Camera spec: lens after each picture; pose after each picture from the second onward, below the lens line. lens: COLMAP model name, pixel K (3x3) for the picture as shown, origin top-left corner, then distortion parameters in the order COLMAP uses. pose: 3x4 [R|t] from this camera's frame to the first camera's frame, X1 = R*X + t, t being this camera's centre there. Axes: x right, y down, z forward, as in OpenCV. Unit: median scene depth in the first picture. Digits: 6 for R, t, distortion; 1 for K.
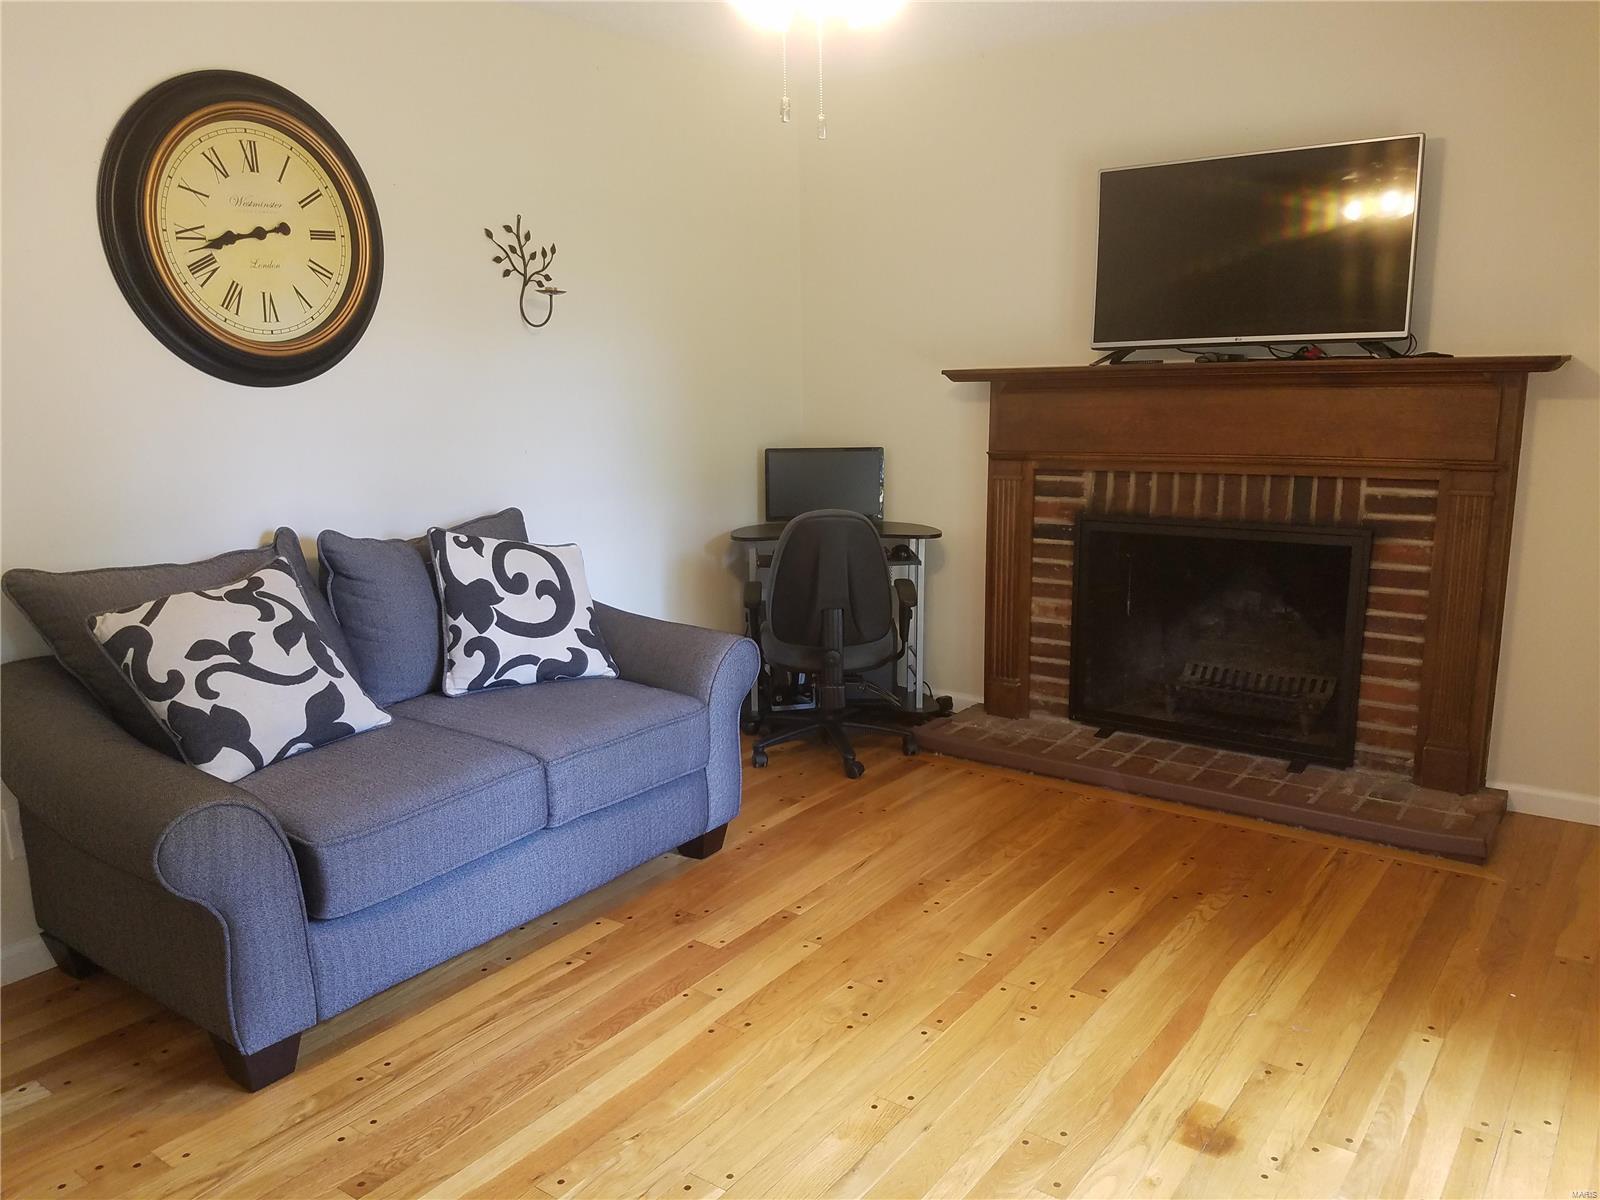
lens RADIAL K [[1231.5, 0, 795.8], [0, 1231.5, 633.4], [0, 0, 1]] dist [0.232711, -0.351912]
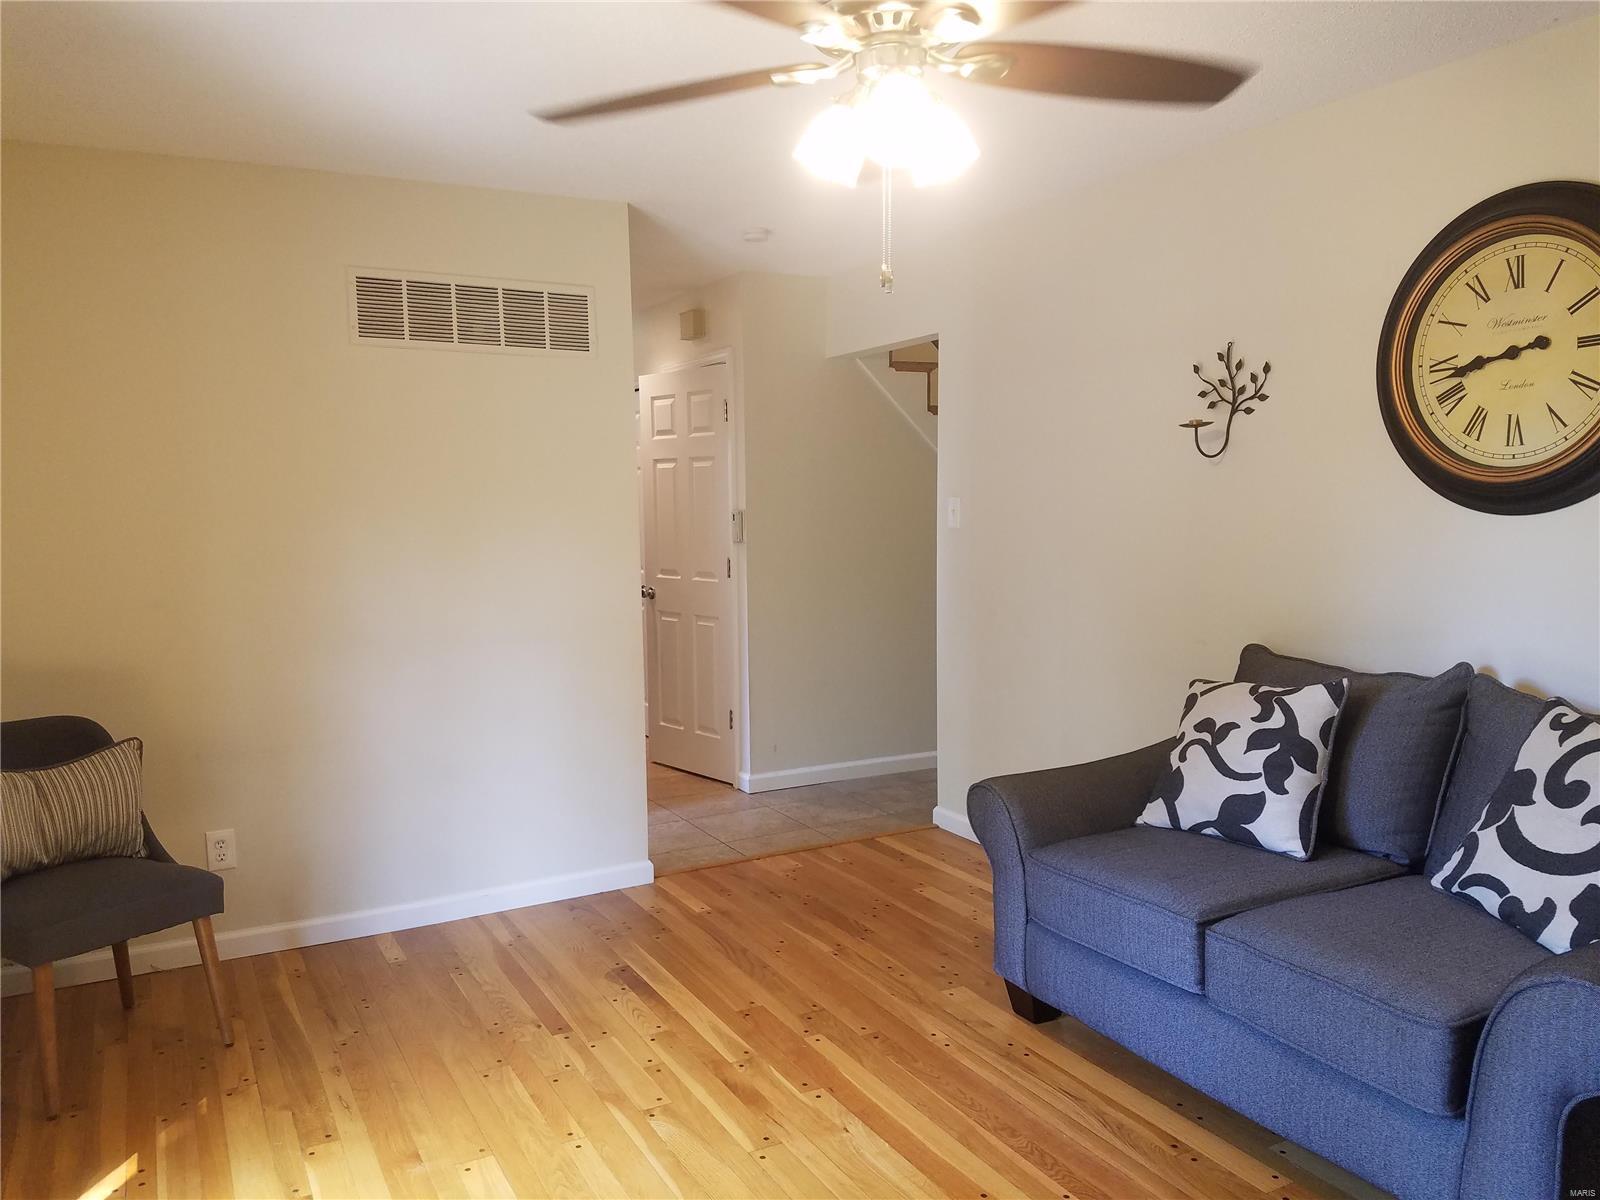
lens RADIAL K [[1266.8, 0, 809.7], [0, 1266.8, 648.9], [0, 0, 1]] dist [0.263532, -0.387478]
pose [[-0.442608, 0.126007, -0.887818, 0.650957], [-0.173581, 0.959312, 0.222690, -0.219975], [0.879754, 0.252672, -0.402727, 0.940223]]
